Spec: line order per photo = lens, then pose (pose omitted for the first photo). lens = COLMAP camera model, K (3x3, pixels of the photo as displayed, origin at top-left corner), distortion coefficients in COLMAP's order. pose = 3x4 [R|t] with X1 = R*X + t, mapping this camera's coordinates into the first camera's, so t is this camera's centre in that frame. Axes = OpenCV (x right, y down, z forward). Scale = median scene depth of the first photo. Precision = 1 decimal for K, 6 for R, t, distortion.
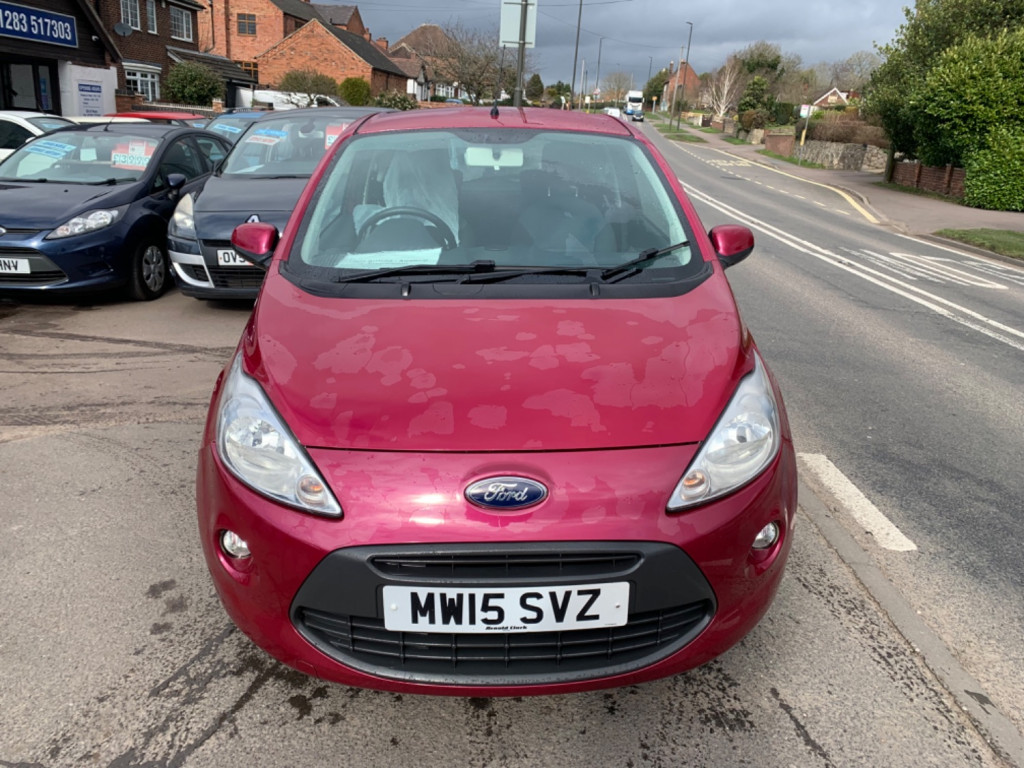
lens RADIAL K [[786.1, 0, 519.2], [0, 786.1, 388.8], [0, 0, 1]] dist [0.016395, -0.013392]
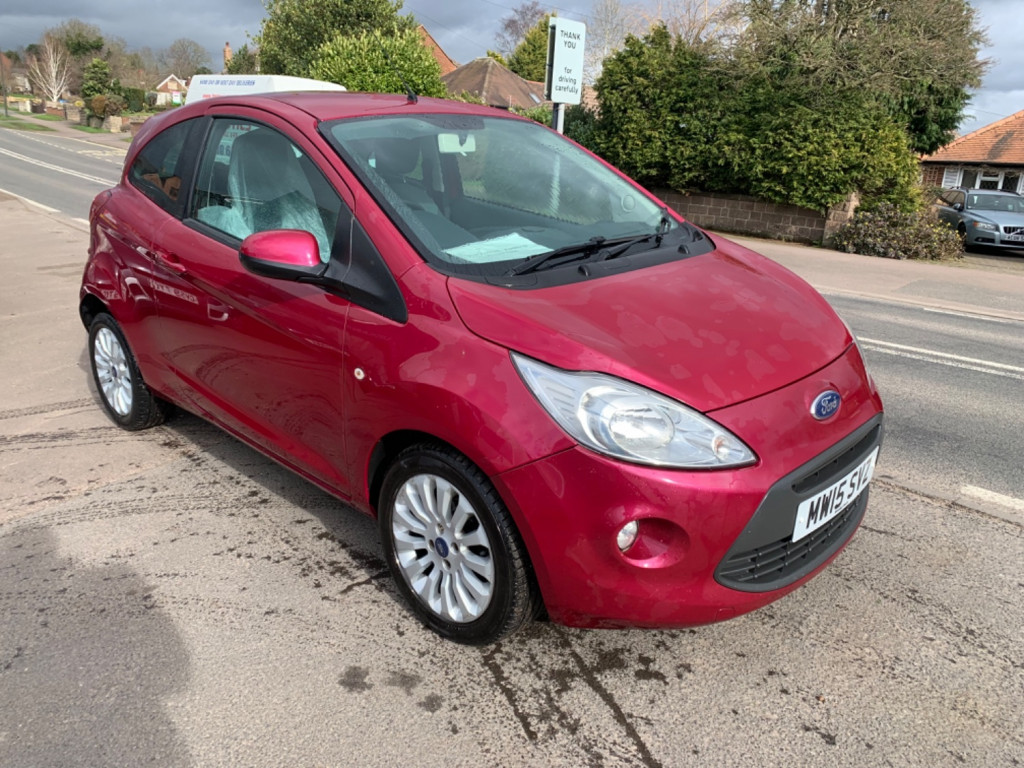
lens RADIAL K [[786.1, 0, 519.3], [0, 786.1, 385.5], [0, 0, 1]] dist [0.016395, -0.013392]
pose [[0.714714, -0.225387, 0.662106, -0.099602], [0.218550, 0.971220, 0.094698, -0.010232], [-0.664394, 0.077021, 0.743403, 0.031794]]
